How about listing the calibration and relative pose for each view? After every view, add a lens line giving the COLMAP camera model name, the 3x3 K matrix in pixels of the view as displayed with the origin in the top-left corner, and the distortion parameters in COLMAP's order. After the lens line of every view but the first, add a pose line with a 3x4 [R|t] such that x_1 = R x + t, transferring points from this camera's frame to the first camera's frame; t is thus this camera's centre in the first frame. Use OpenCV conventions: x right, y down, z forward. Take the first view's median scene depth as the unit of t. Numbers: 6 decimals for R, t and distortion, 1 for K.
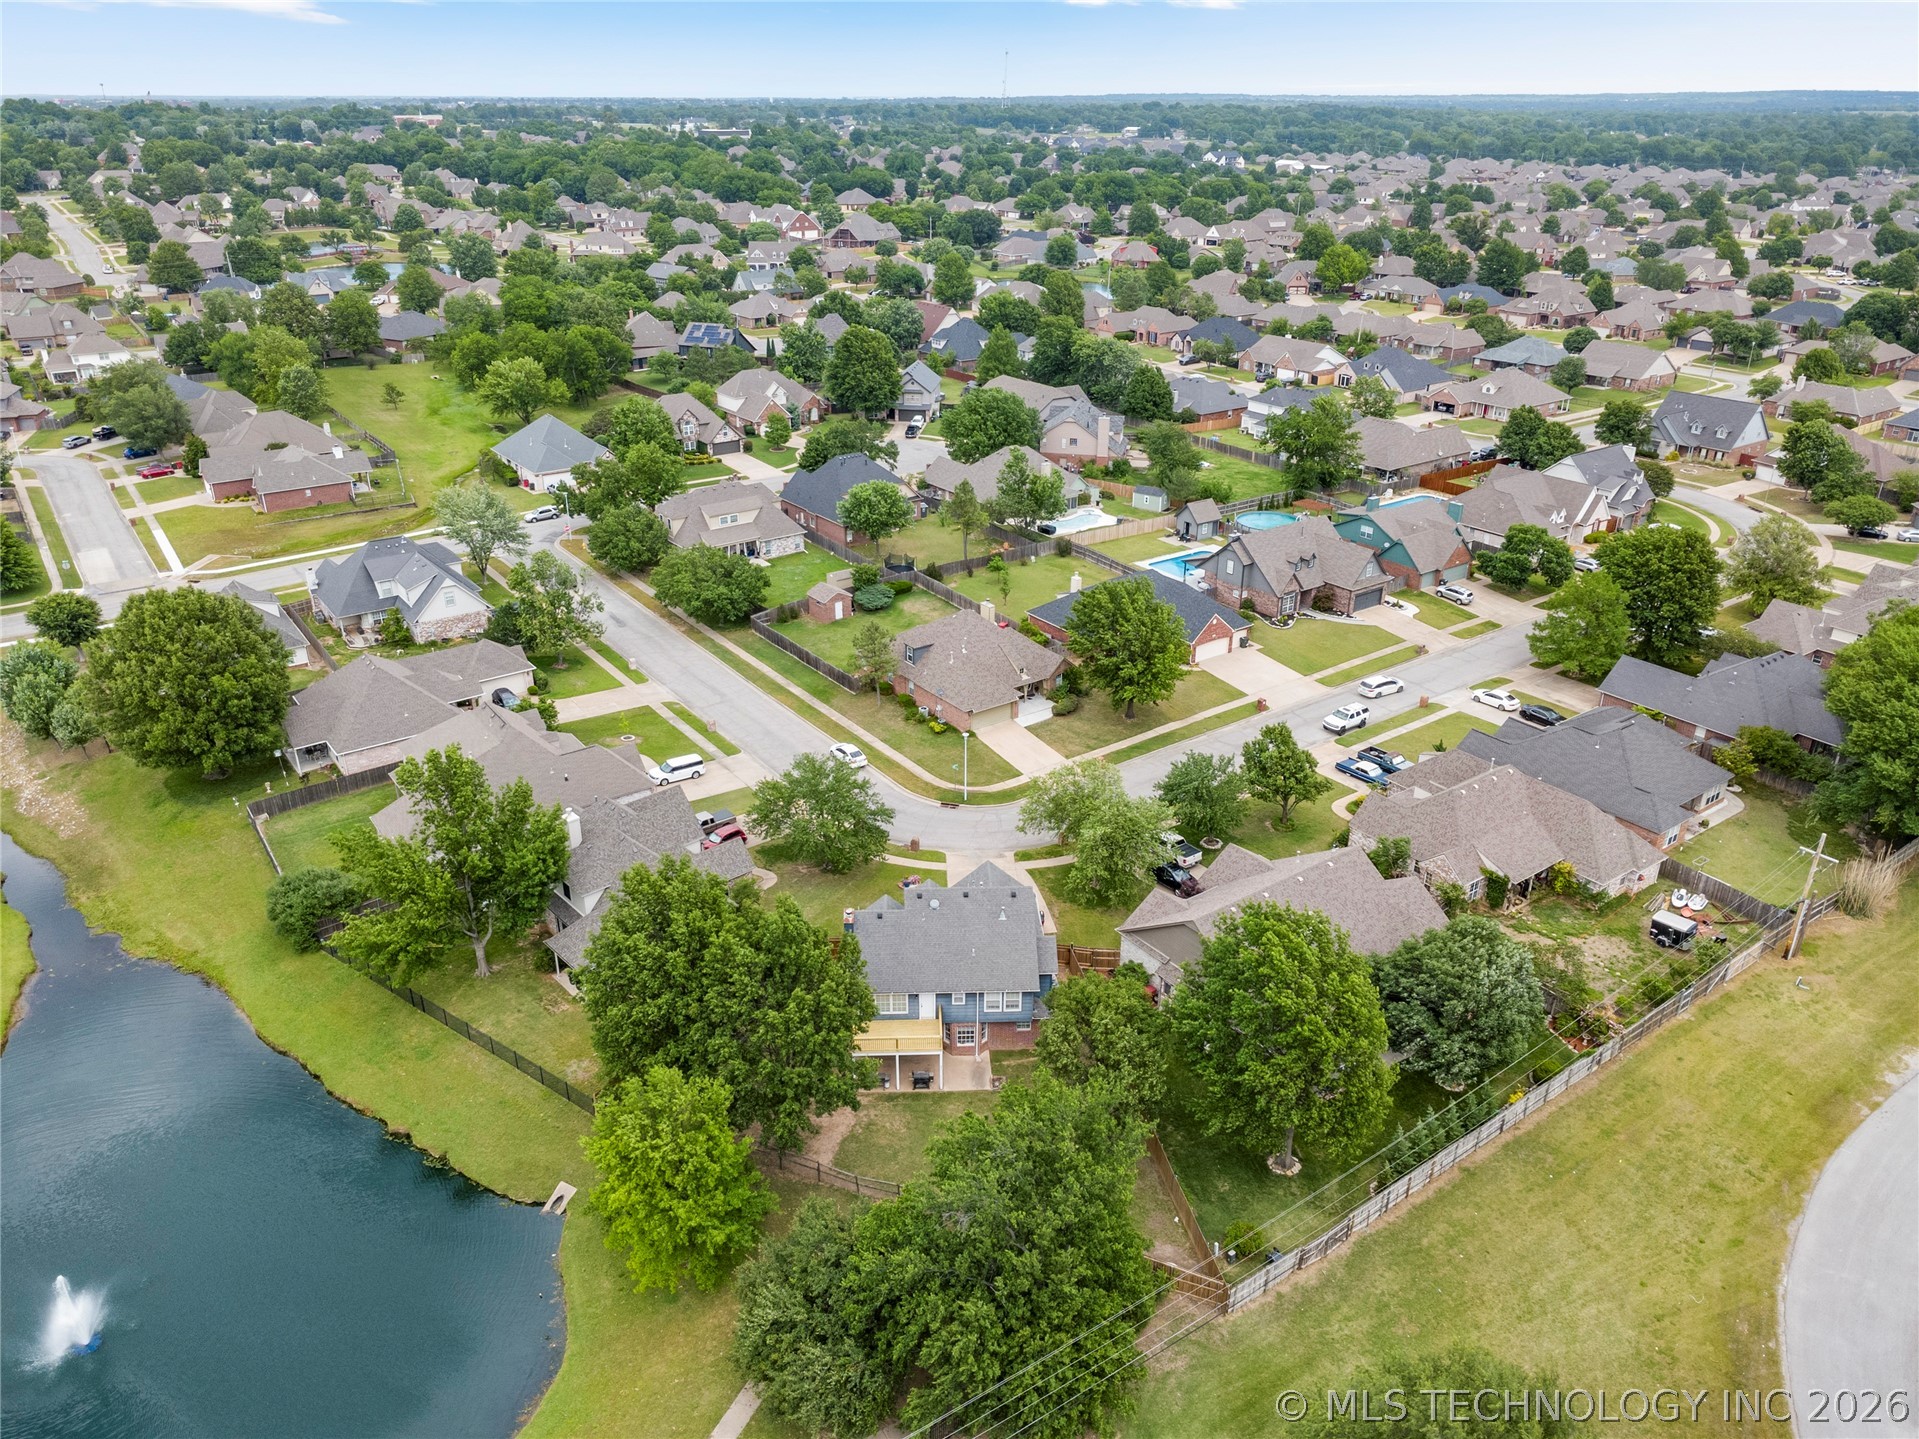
lens RADIAL K [[1343.7, 0, 959.5], [0, 1343.7, 719.5], [0, 0, 1]] dist [0.008958, 0.001745]
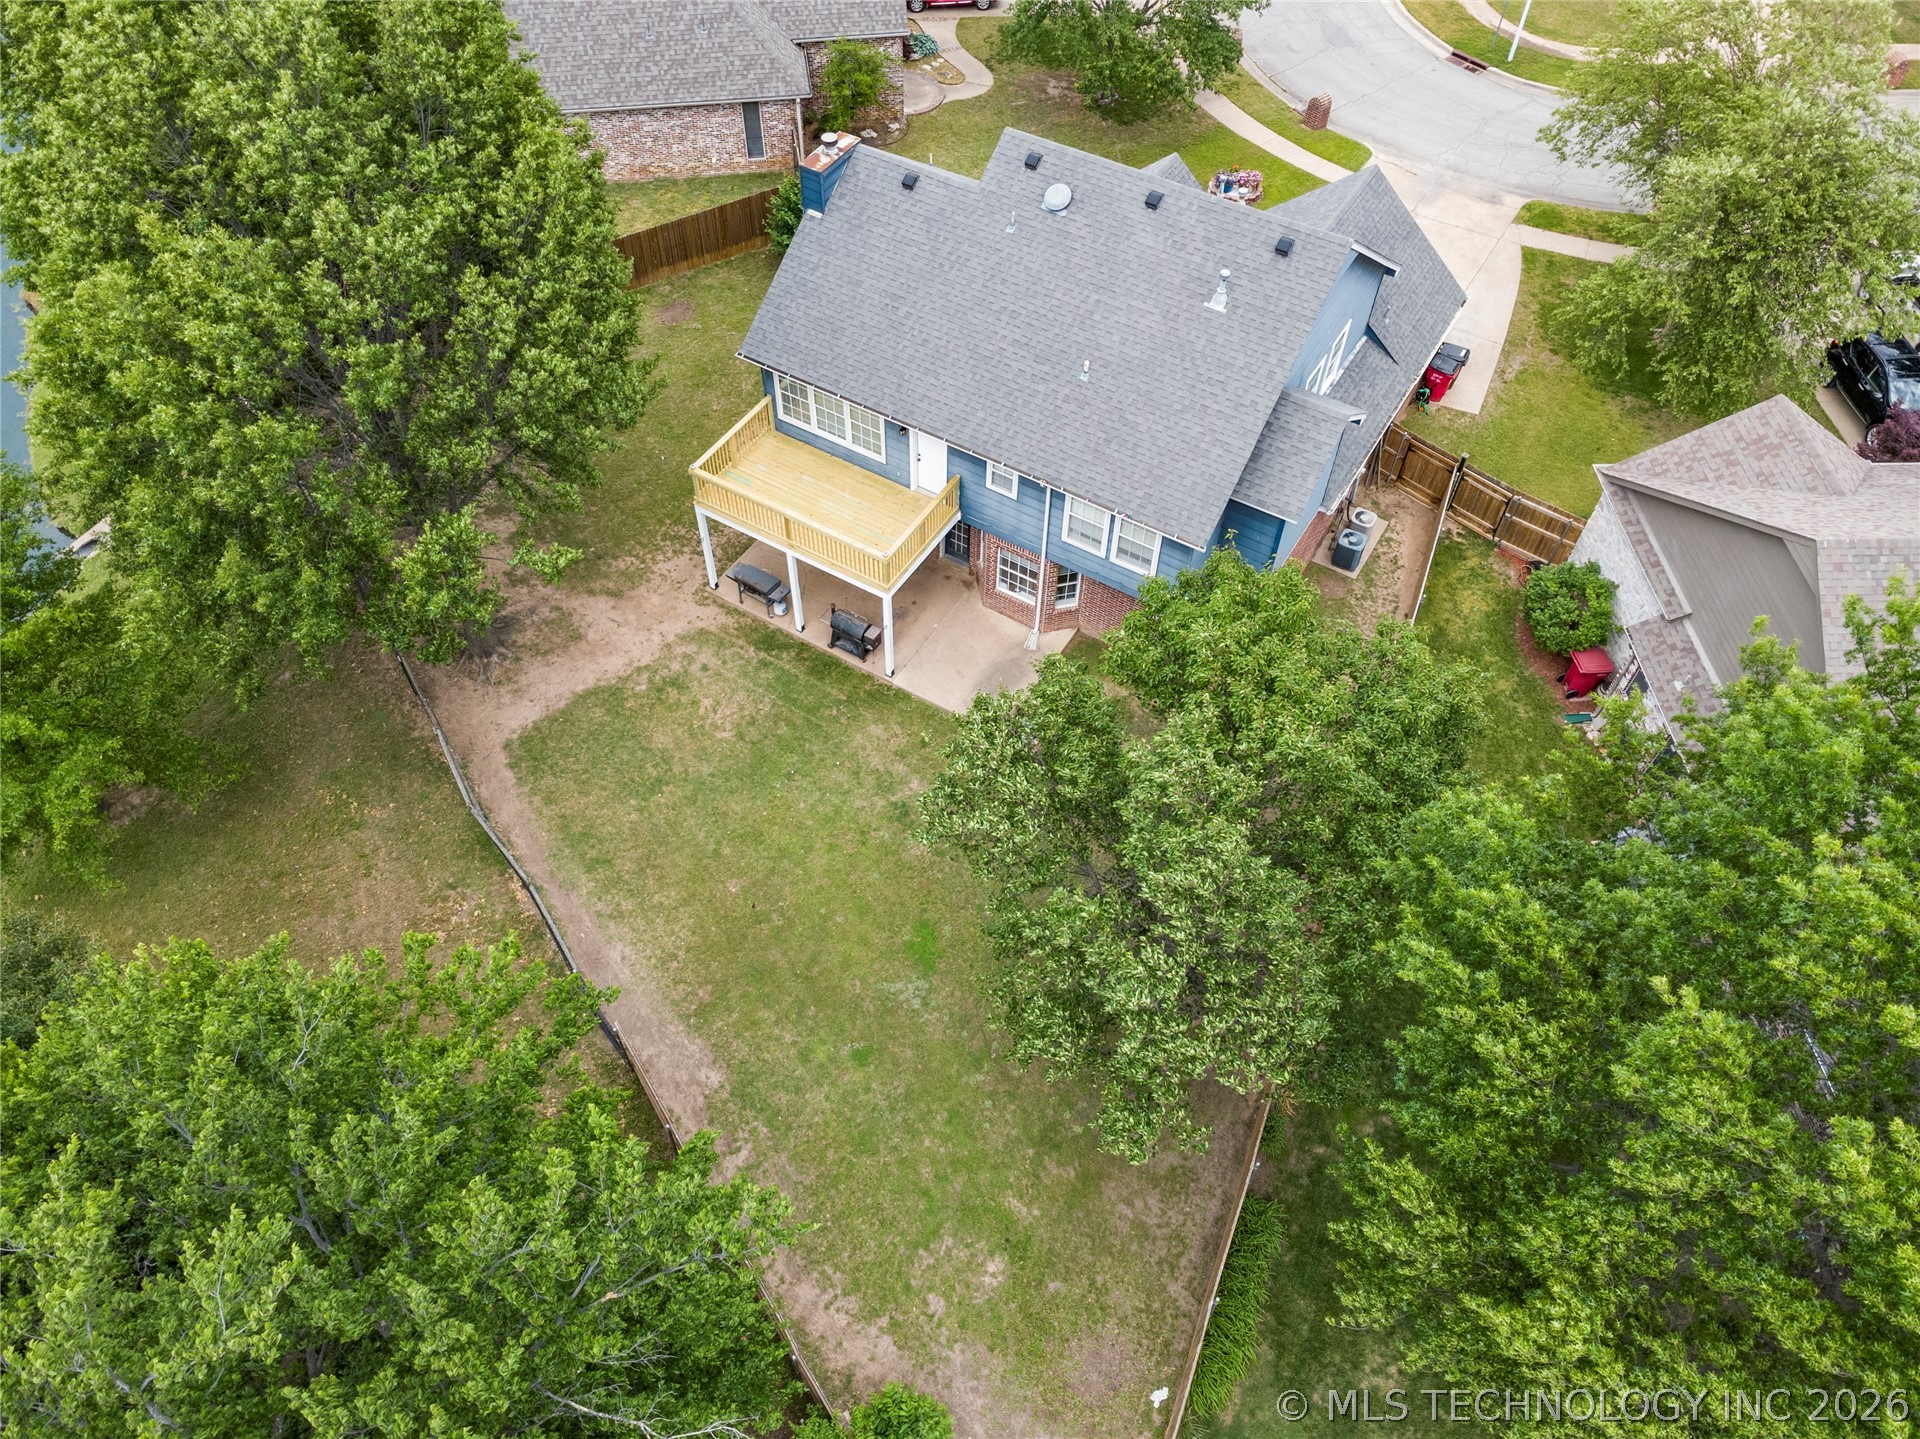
lens RADIAL K [[1344.4, 0, 960.0], [0, 1344.4, 719.5], [0, 0, 1]] dist [0.008958, 0.001745]
pose [[0.832358, 0.443438, -0.332479, 0.137038], [-0.239308, 0.828631, 0.506065, 0.081994], [0.499911, -0.341663, 0.795836, 0.686542]]
